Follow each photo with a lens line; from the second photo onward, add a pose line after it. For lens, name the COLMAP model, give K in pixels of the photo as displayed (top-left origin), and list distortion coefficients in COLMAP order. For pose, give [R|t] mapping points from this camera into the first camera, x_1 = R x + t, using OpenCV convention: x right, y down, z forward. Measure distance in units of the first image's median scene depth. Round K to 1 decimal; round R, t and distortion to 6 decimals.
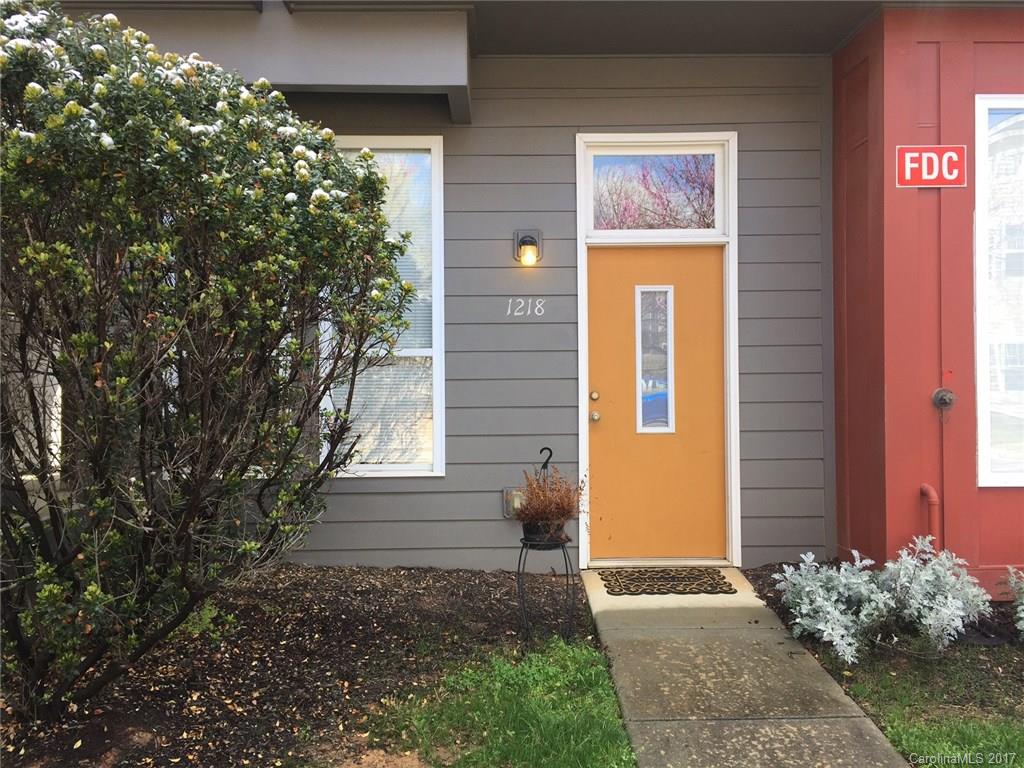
lens RADIAL K [[871.3, 0, 511.5], [0, 871.3, 372.1], [0, 0, 1]] dist [0.085824, -0.109408]
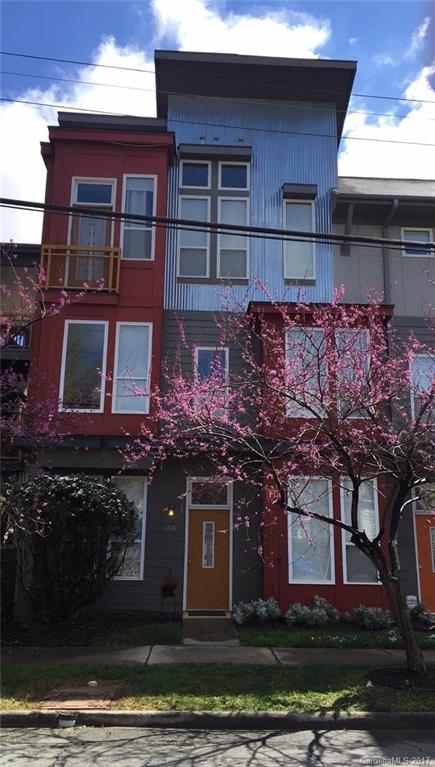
lens RADIAL K [[623.4, 0, 217.5], [0, 623.4, 383.5], [0, 0, 1]] dist [0.006046, 0.001258]
pose [[0.999659, 0.023230, 0.011949, 0.169796], [-0.019657, 0.970176, -0.241601, -0.039352], [-0.017205, 0.241284, 0.970302, -1.587010]]
